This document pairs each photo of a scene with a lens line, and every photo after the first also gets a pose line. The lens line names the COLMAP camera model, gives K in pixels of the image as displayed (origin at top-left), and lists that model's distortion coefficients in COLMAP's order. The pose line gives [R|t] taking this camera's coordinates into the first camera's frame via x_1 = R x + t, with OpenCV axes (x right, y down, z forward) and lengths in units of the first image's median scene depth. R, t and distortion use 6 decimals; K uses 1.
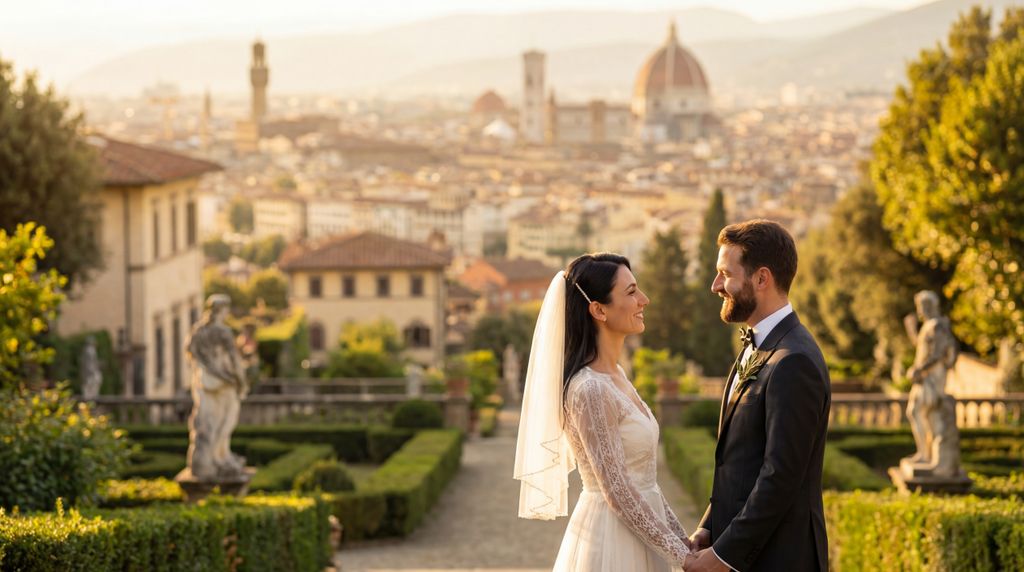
lens RADIAL K [[898.2, 0, 512.0], [0, 898.2, 286.0], [0, 0, 1]] dist [0.005583, 0.001545]
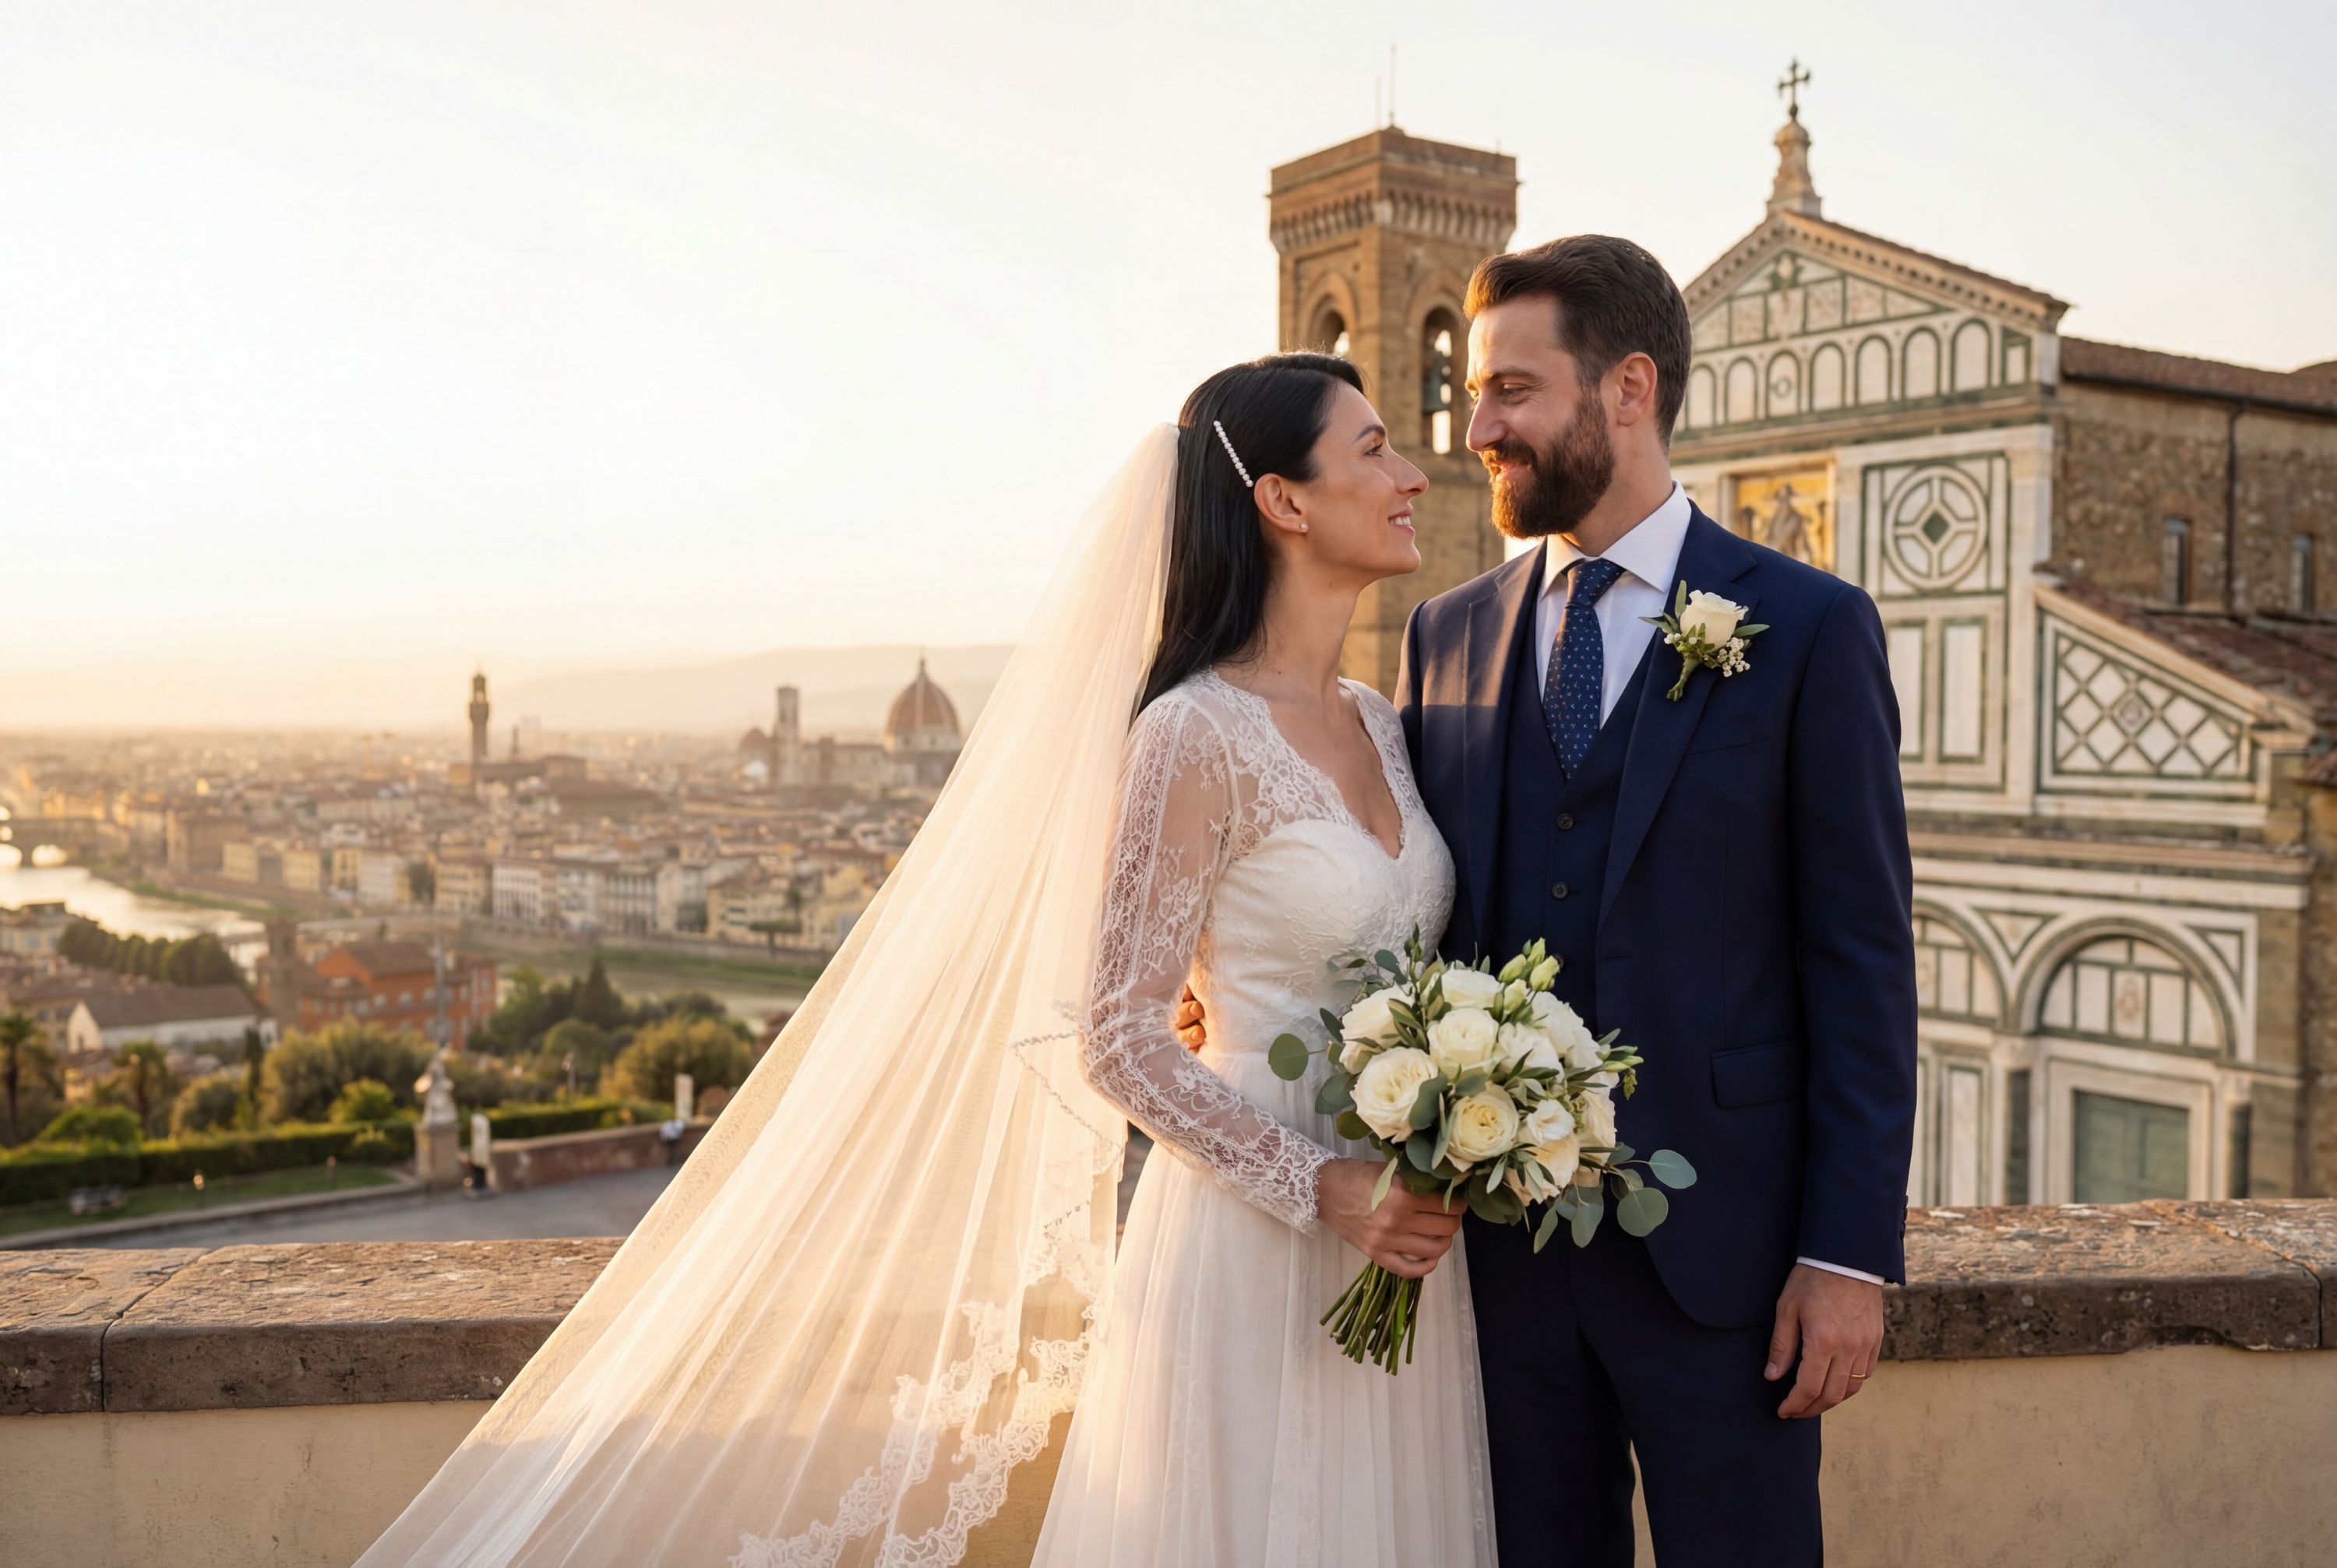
lens RADIAL K [[2741.0, 0, 1168.5], [0, 2741.0, 784.0], [0, 0, 1]] dist [0.049780, 0.011930]
pose [[0.901954, -0.012165, 0.431660, -0.783757], [0.097557, 0.979501, -0.176242, 0.349315], [-0.420668, 0.201073, 0.884651, -1.538221]]
